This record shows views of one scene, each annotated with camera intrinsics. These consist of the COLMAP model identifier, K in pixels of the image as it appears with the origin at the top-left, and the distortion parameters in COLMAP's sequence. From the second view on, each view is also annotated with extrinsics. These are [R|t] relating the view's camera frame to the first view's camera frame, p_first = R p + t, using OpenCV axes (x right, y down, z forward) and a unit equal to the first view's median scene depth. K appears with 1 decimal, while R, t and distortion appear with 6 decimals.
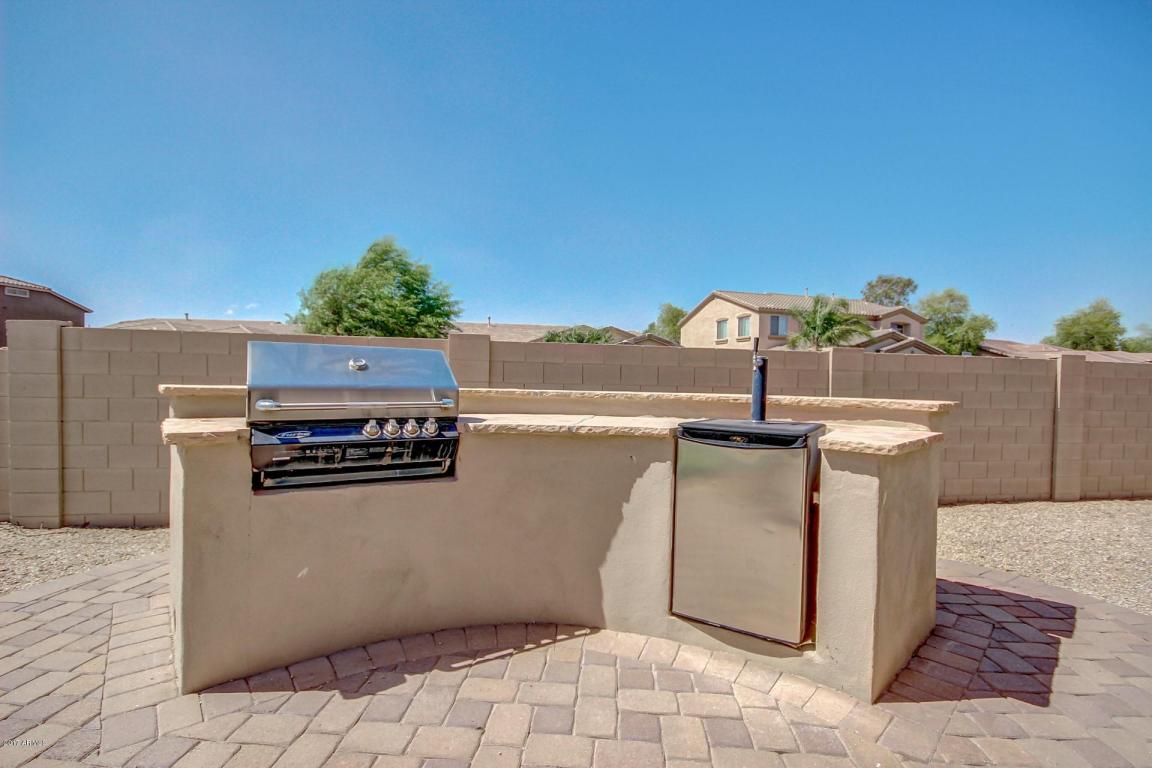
lens RADIAL K [[535.0, 0, 587.2], [0, 535.0, 387.4], [0, 0, 1]] dist [0.001348, -0.003376]
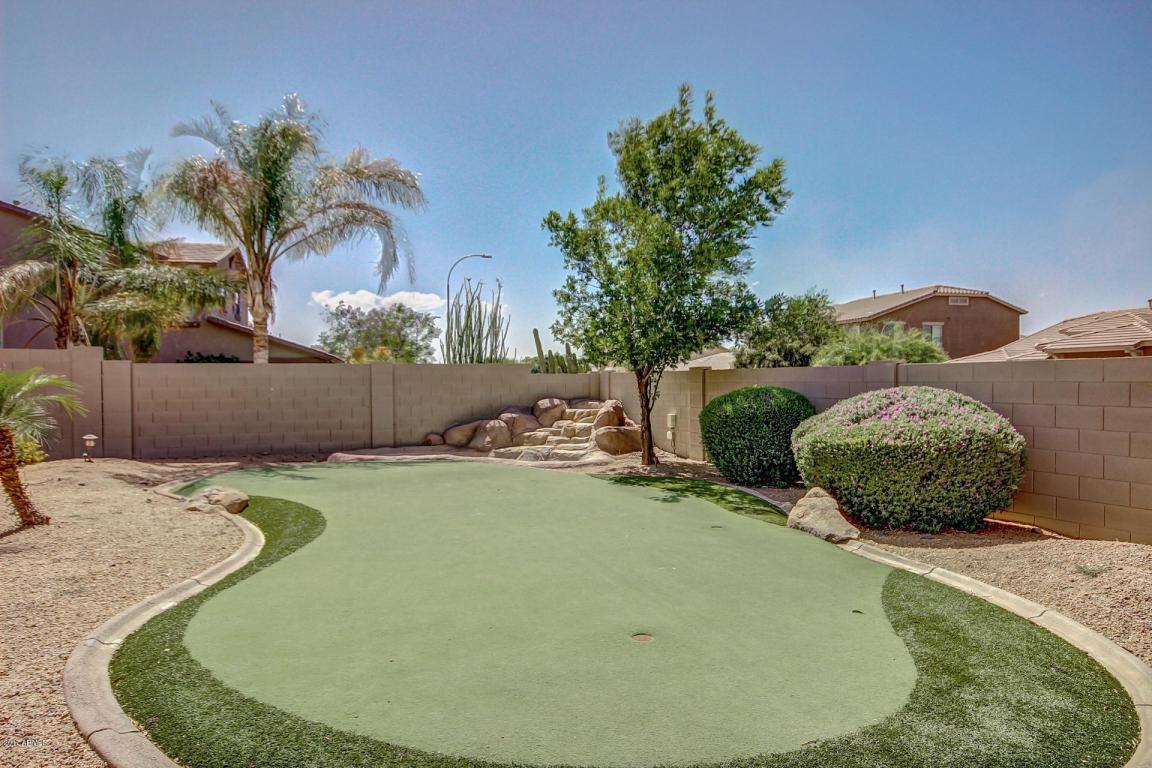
lens RADIAL K [[708.3, 0, 573.5], [0, 708.3, 392.8], [0, 0, 1]] dist [0.009717, 0.009437]
pose [[0.291938, -0.007543, -0.956408, -0.846345], [-0.003692, 0.999953, -0.009013, 0.007192], [0.956430, 0.006162, 0.291896, -0.677018]]
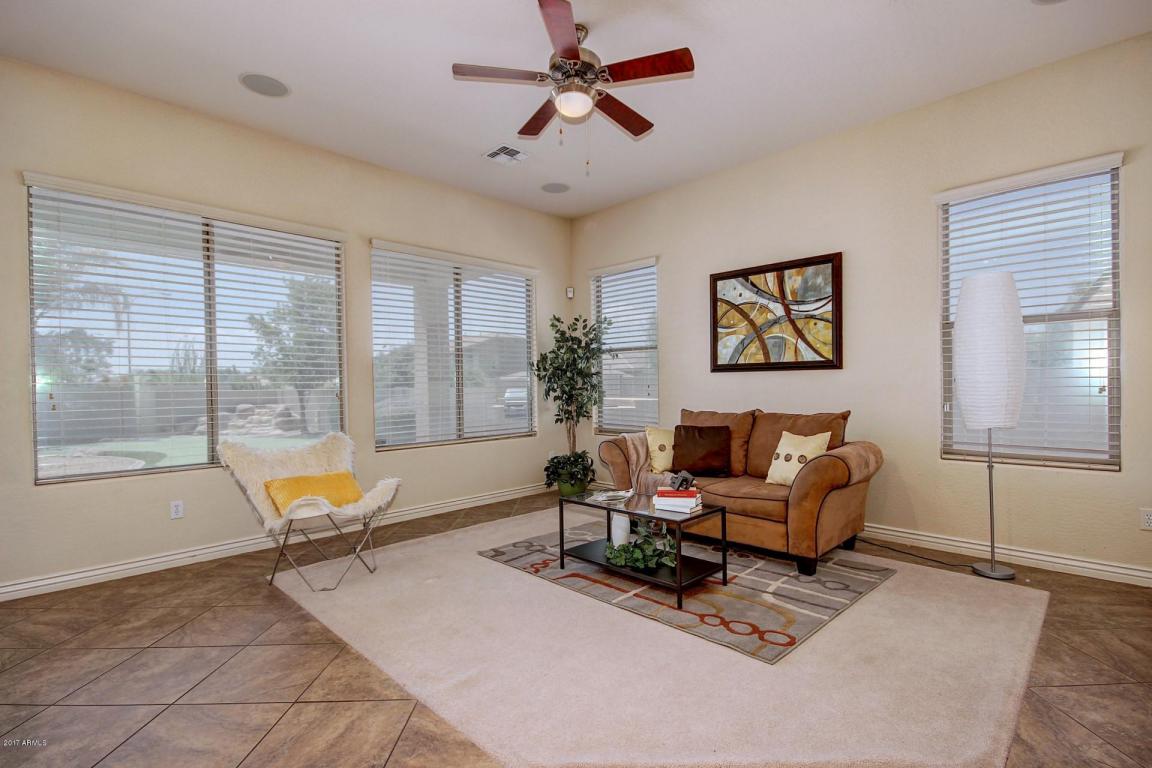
lens RADIAL K [[535.0, 0, 578.2], [0, 535.0, 391.1], [0, 0, 1]] dist [0.001348, -0.003376]
pose [[0.762385, -0.023761, -0.646688, 2.784280], [0.015609, 0.999710, -0.018330, 0.031261], [0.646936, 0.003881, 0.762535, -2.143414]]
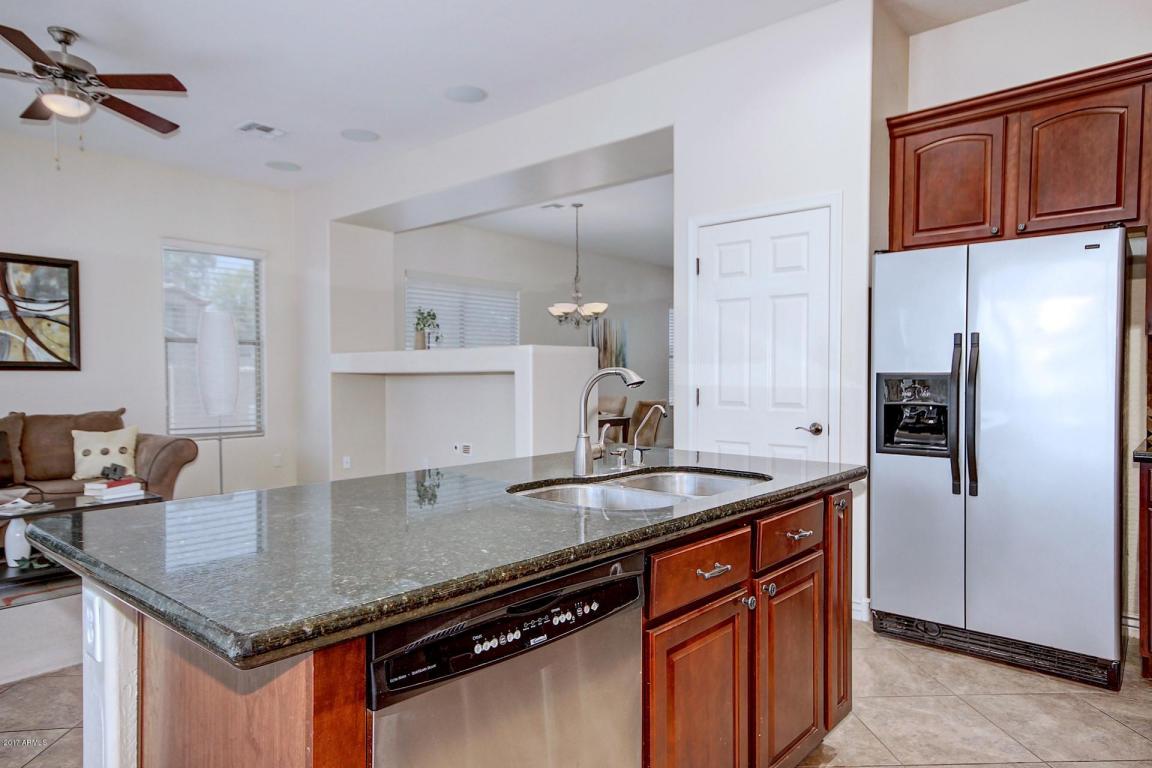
lens RADIAL K [[708.3, 0, 580.2], [0, 708.3, 391.6], [0, 0, 1]] dist [0.009717, 0.009437]
pose [[0.596254, -0.038970, 0.801850, 1.373601], [0.030261, 0.999202, 0.026059, 0.000831], [-0.802226, 0.008727, 0.596957, -3.119901]]
